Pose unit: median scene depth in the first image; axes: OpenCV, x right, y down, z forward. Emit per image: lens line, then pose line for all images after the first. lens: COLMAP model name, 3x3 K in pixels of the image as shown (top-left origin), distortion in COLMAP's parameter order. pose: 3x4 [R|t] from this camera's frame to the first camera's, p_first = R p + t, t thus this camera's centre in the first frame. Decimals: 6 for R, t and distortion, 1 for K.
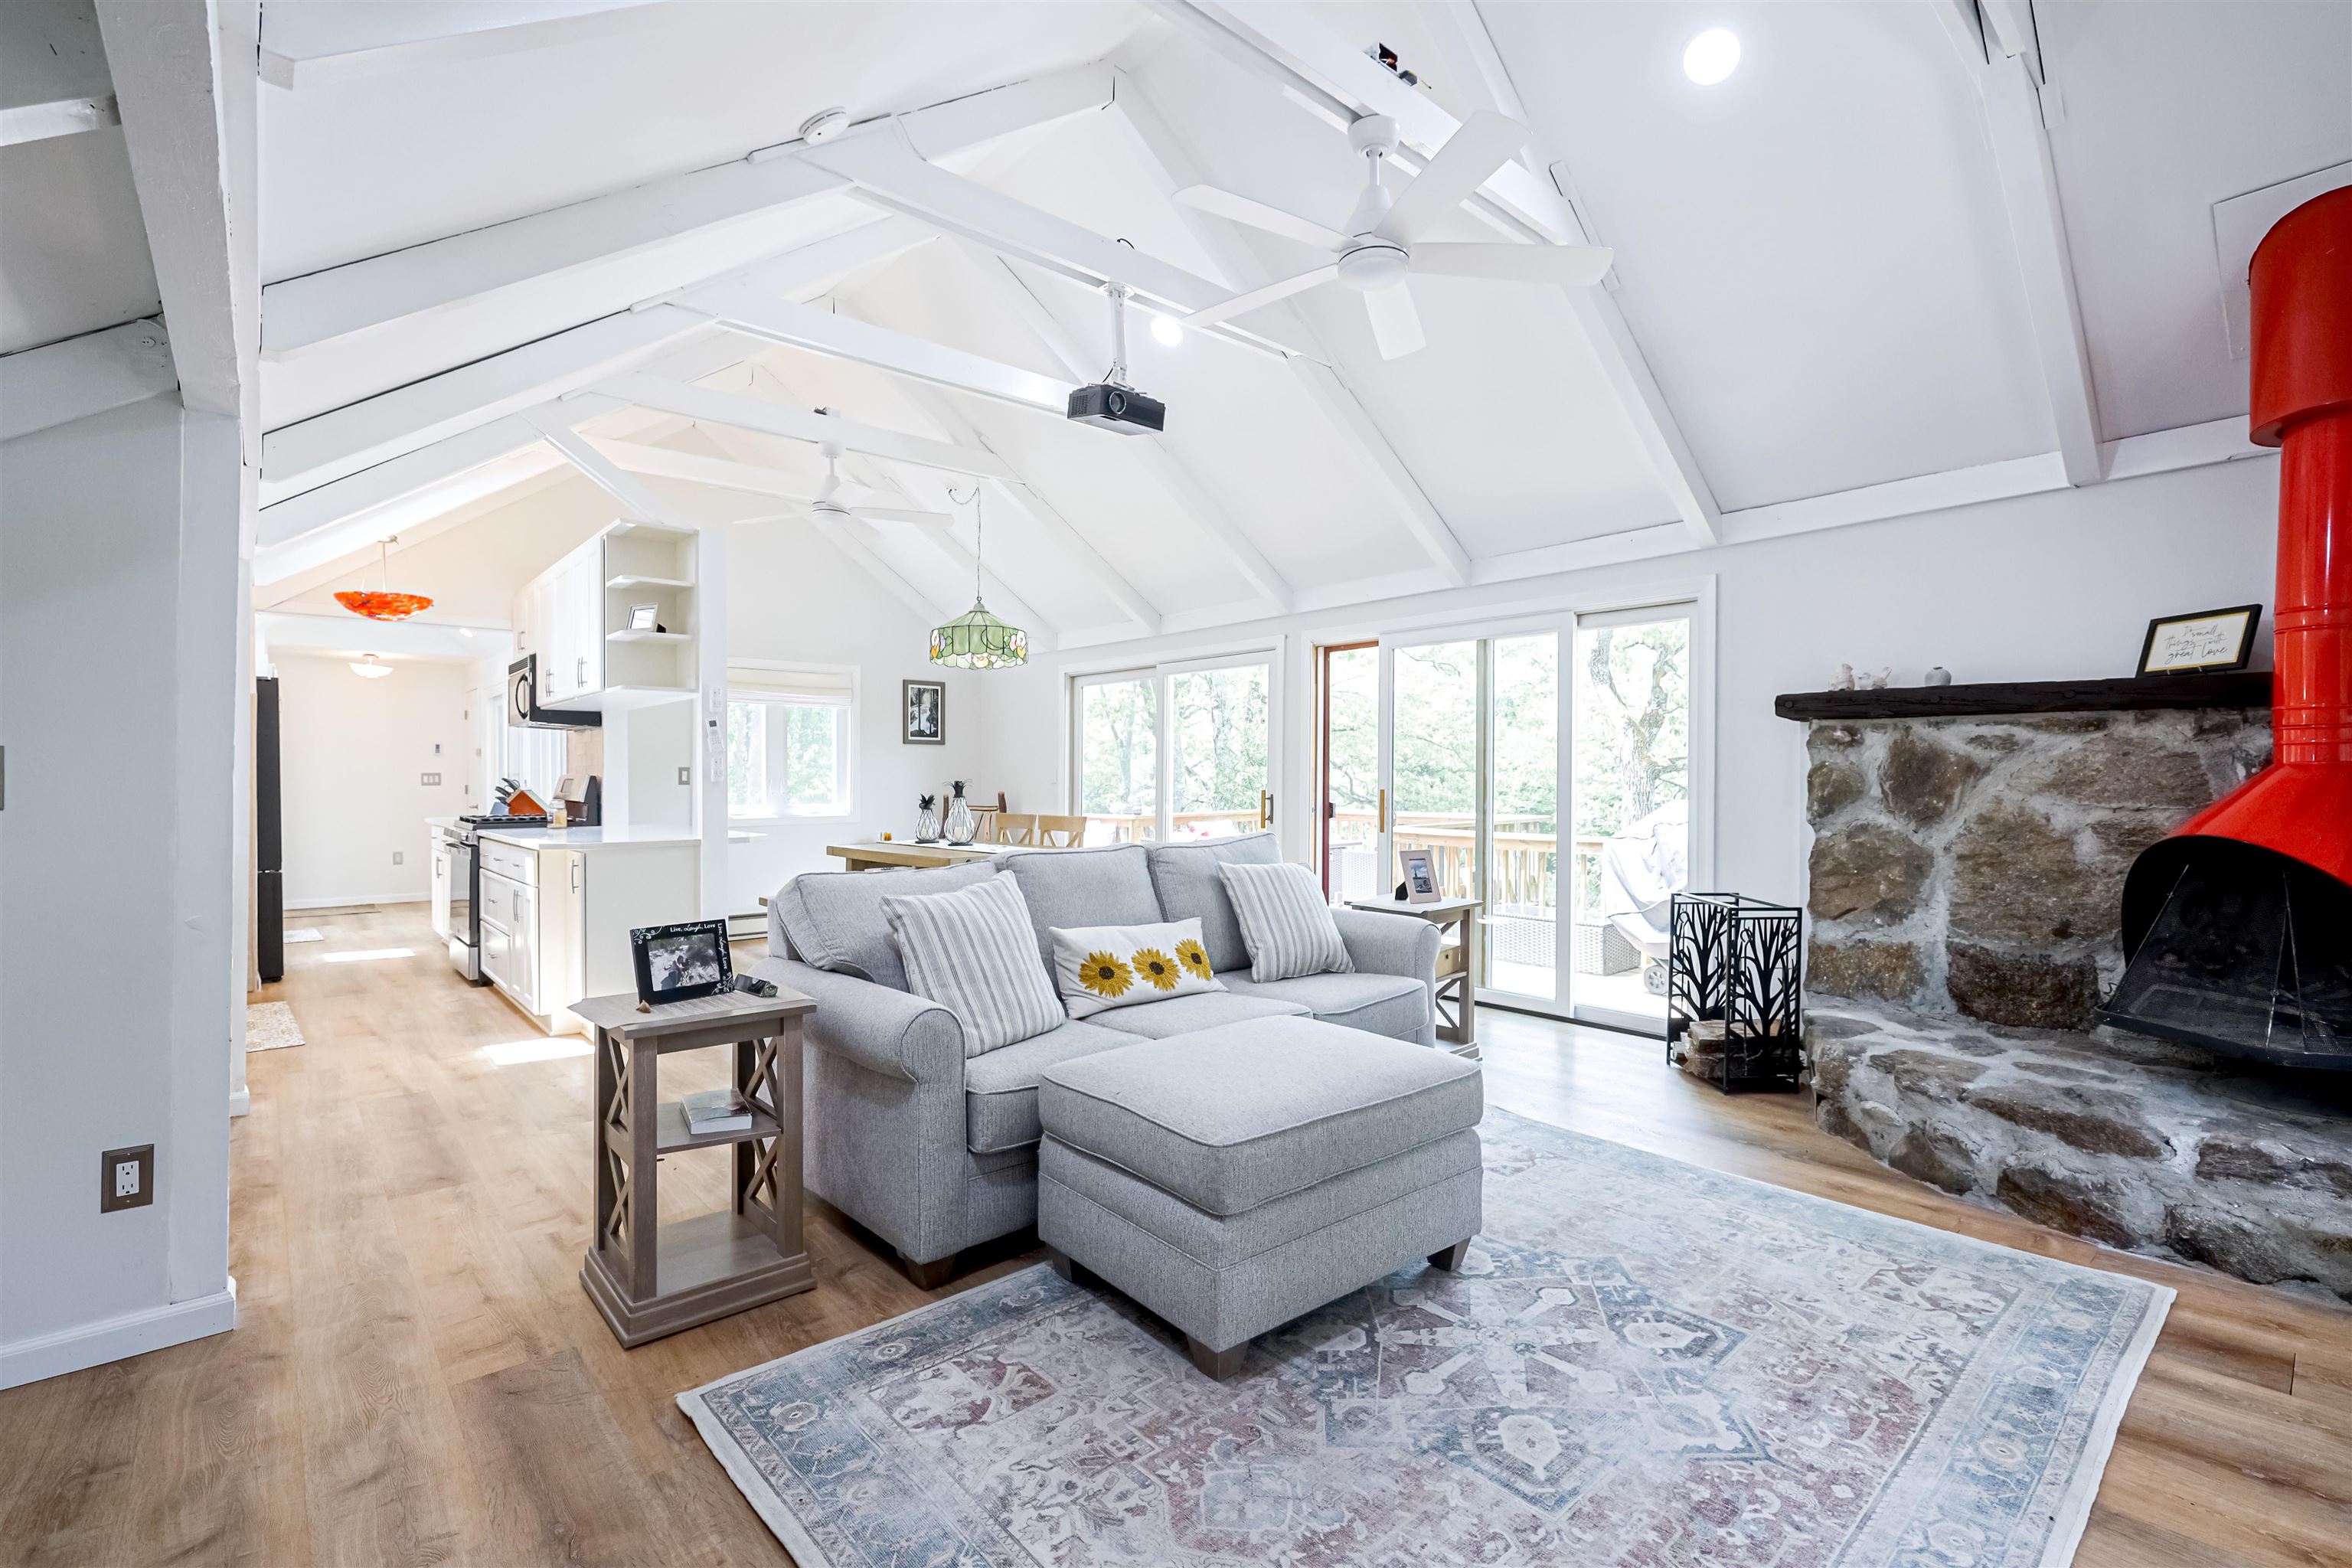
lens RADIAL K [[1060.3, 0, 1177.5], [0, 1060.3, 802.7], [0, 0, 1]] dist [-0.003968, 0.000598]
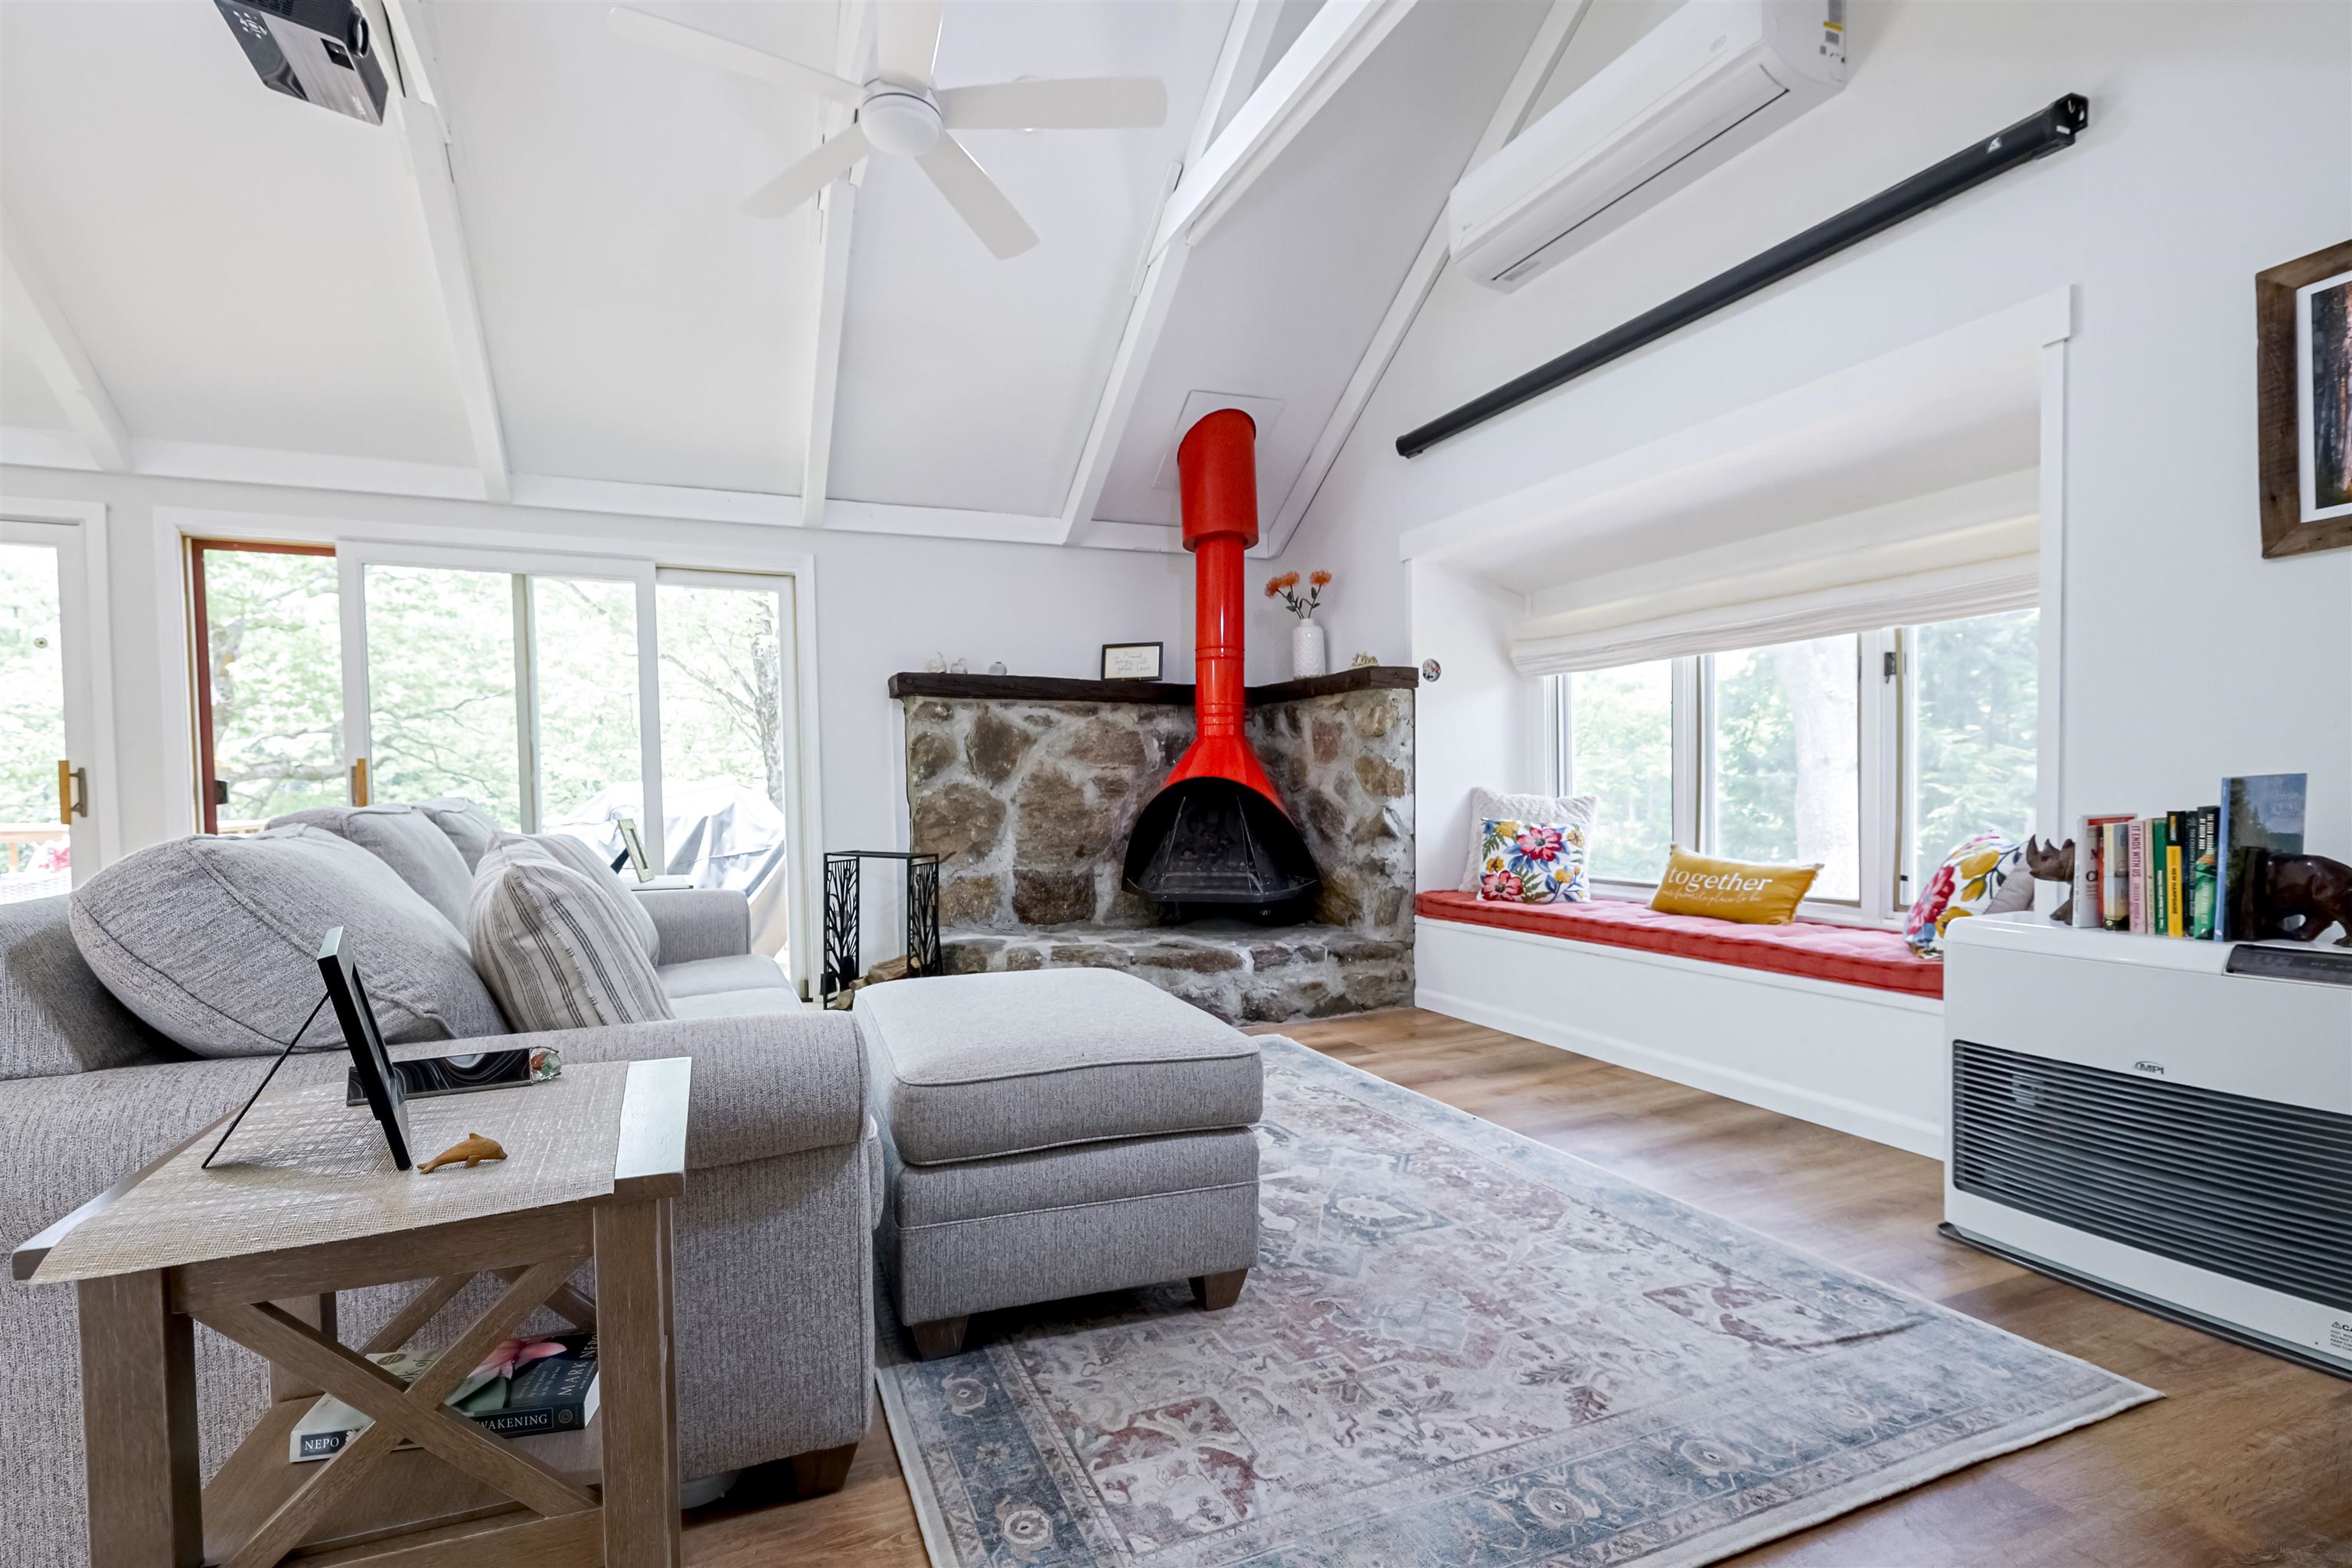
lens RADIAL K [[1060.3, 0, 1122.9], [0, 1060.3, 845.6], [0, 0, 1]] dist [-0.003968, 0.000598]
pose [[0.337093, -0.048479, 0.940222, -0.510408], [0.030164, 0.998717, 0.040680, 0.054042], [-0.940988, 0.014648, 0.338123, 0.448792]]
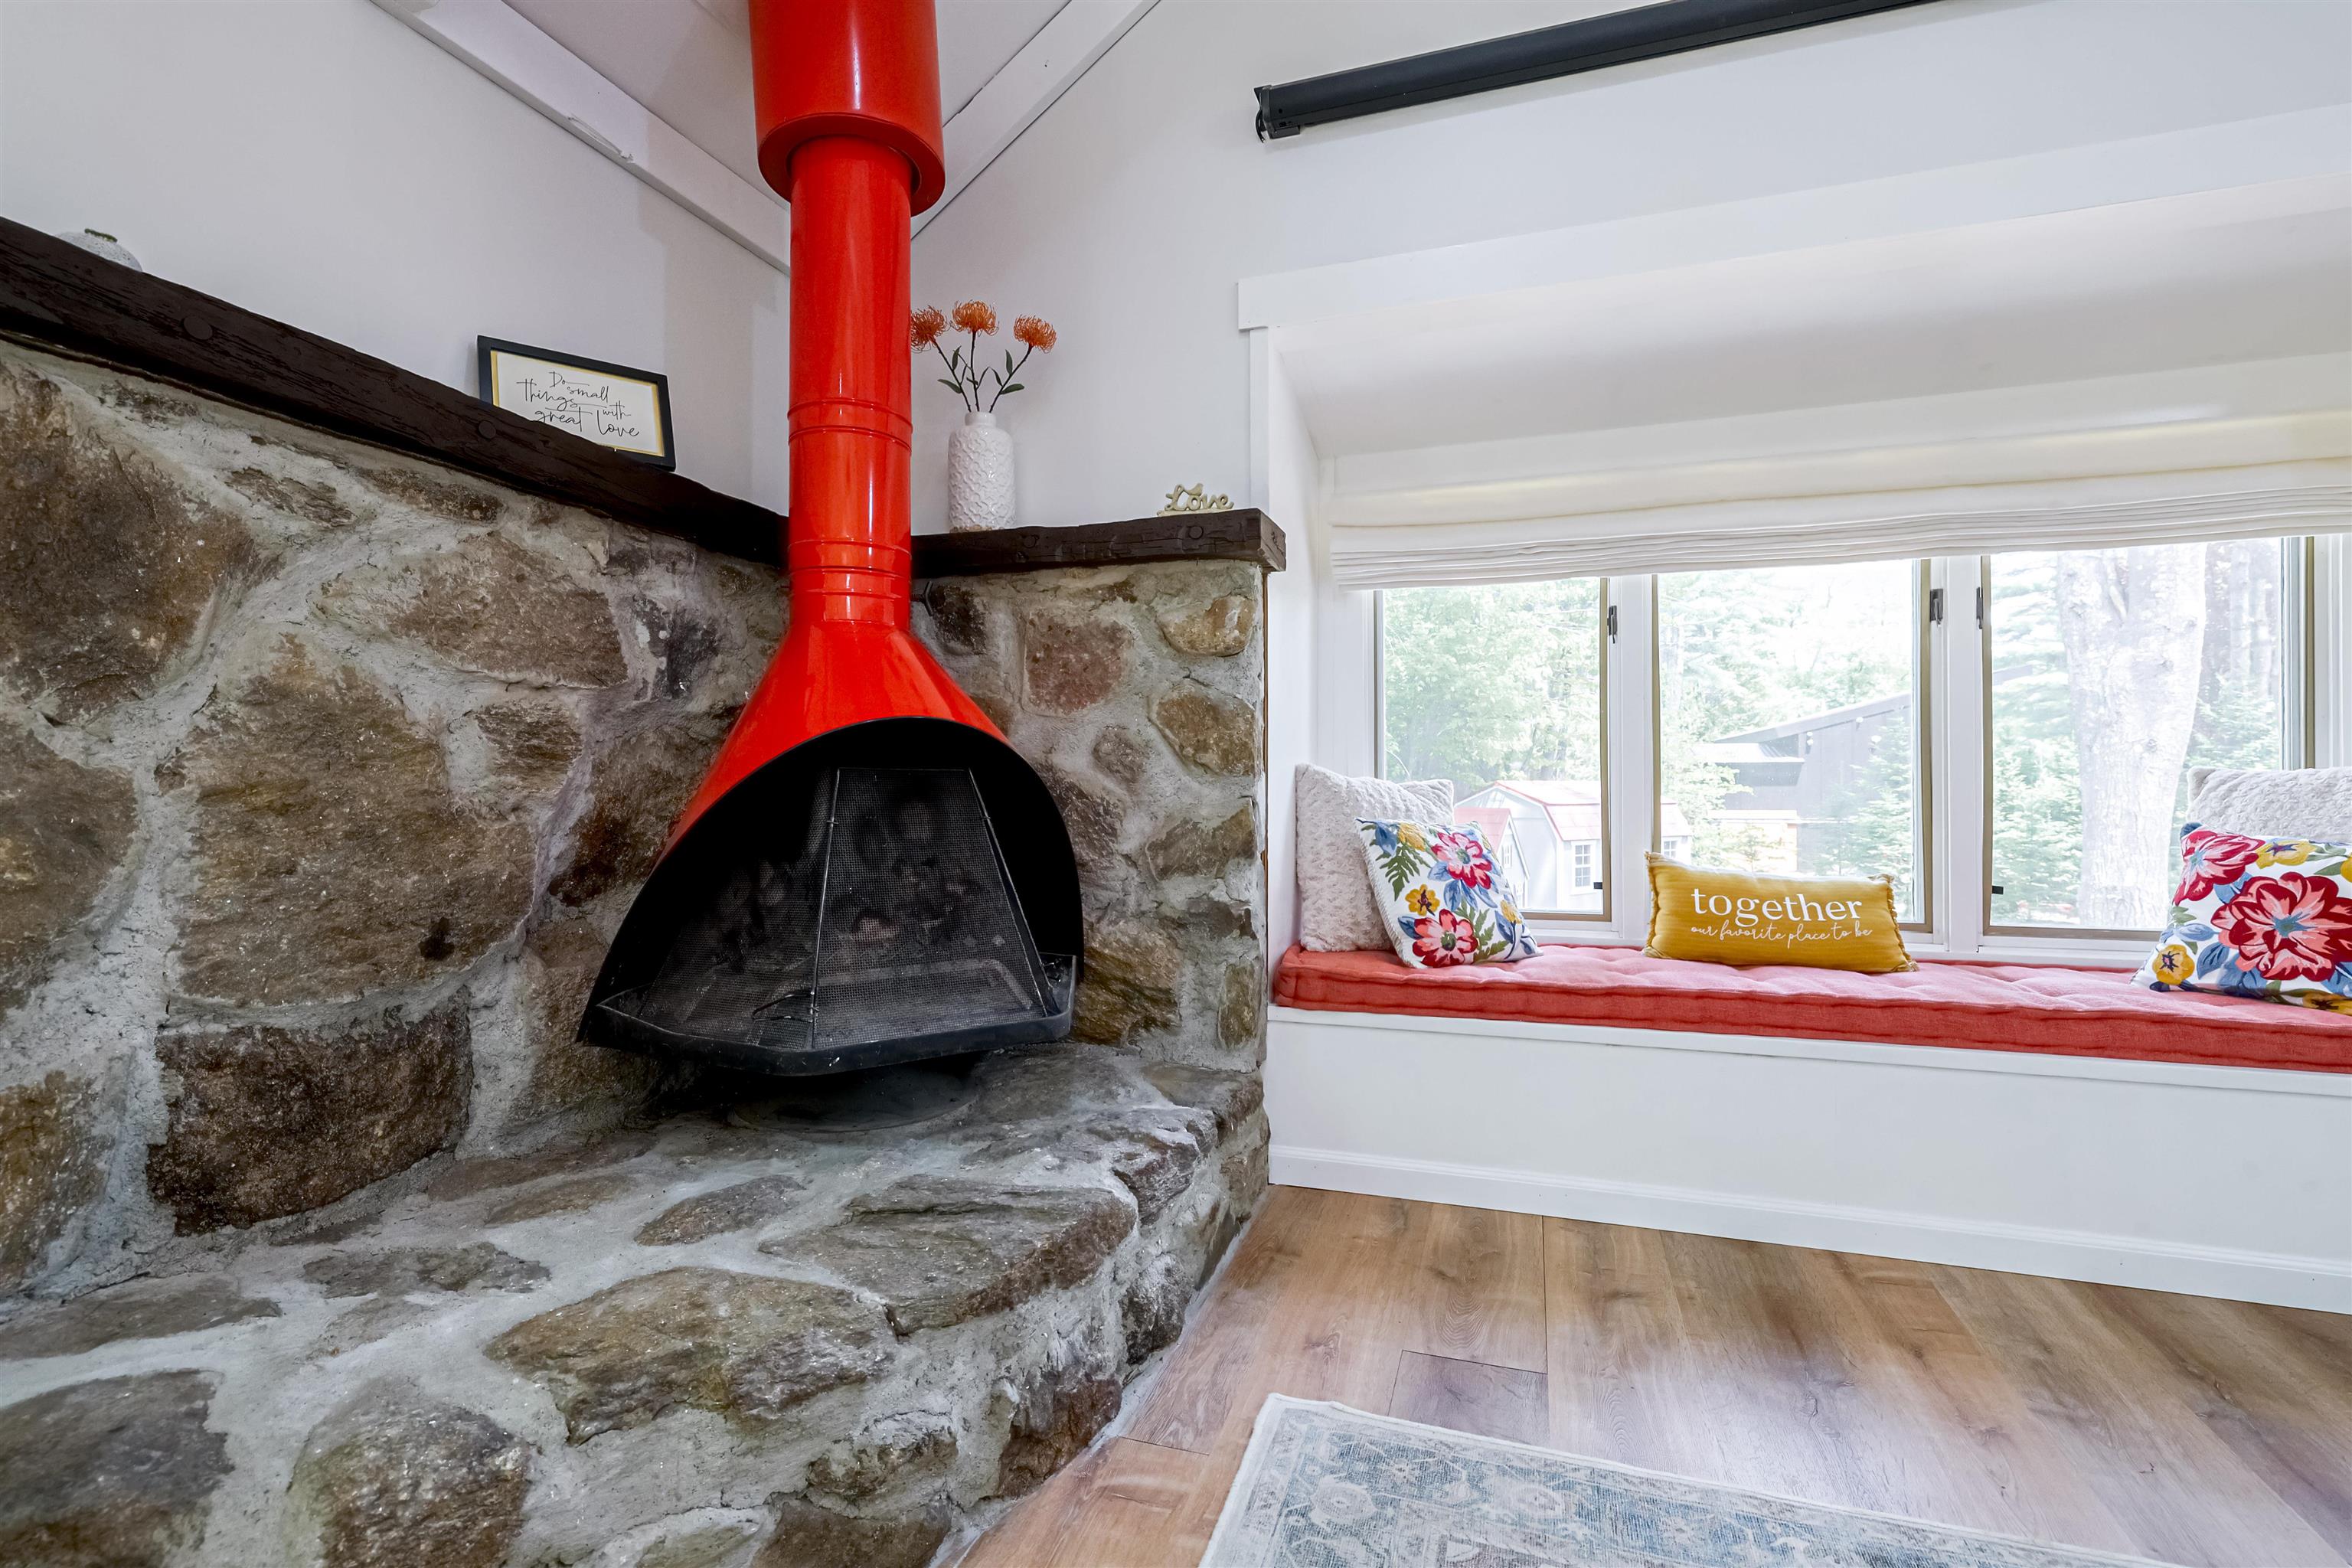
lens RADIAL K [[1060.3, 0, 1176.0], [0, 1060.3, 776.3], [0, 0, 1]] dist [-0.003968, 0.000598]
pose [[-0.498114, 0.010592, 0.867047, 0.279511], [0.020891, 0.999782, -0.000211, 0.055247], [-0.866860, 0.018008, -0.498226, 0.943472]]
